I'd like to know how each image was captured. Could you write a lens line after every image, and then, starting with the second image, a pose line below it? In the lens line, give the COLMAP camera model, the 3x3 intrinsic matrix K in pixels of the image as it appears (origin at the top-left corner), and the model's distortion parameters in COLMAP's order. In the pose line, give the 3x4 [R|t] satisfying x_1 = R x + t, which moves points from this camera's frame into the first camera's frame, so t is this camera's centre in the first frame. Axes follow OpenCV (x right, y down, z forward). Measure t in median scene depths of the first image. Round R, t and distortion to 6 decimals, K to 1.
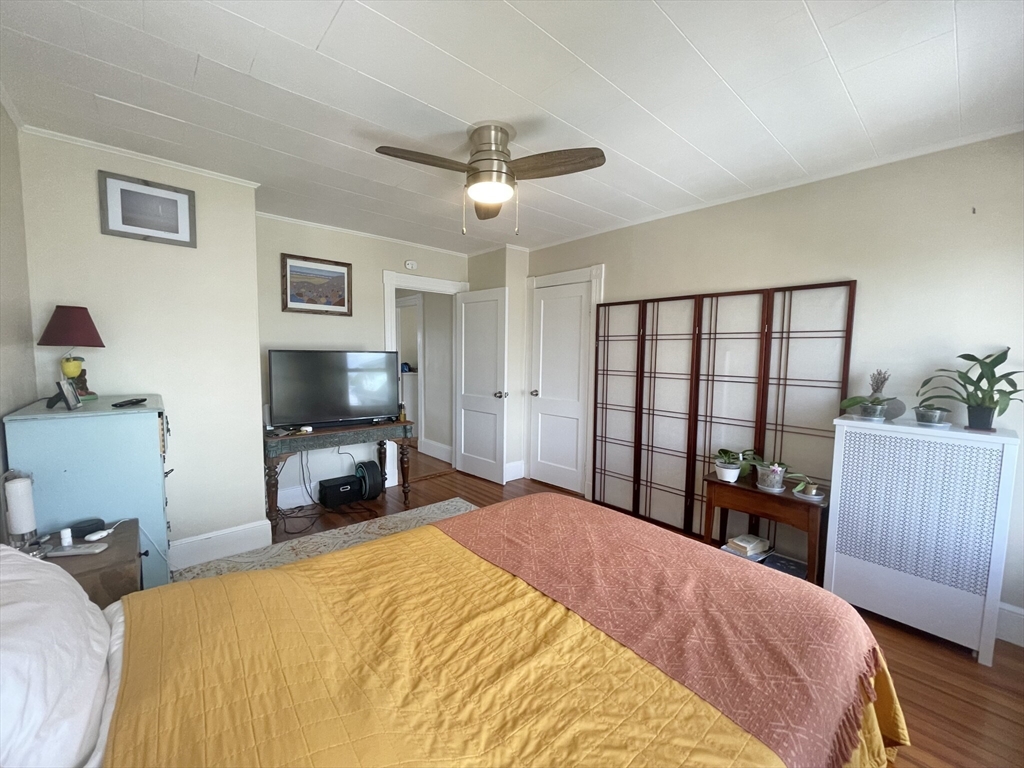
lens RADIAL K [[411.4, 0, 508.7], [0, 411.4, 385.3], [0, 0, 1]] dist [-0.003652, 0.001769]
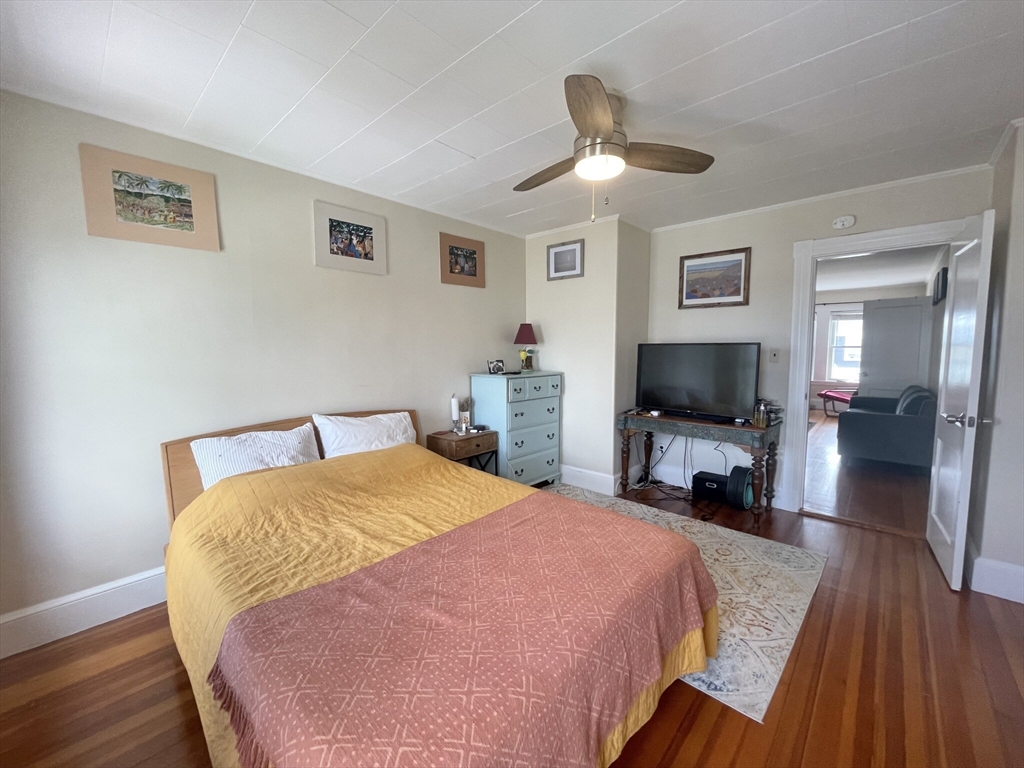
lens RADIAL K [[411.4, 0, 510.7], [0, 411.4, 382.4], [0, 0, 1]] dist [-0.003652, 0.001769]
pose [[0.107950, 0.072345, -0.991521, 0.529864], [-0.072597, 0.995260, 0.064713, -0.020327], [0.991502, 0.064996, 0.112691, 0.433348]]
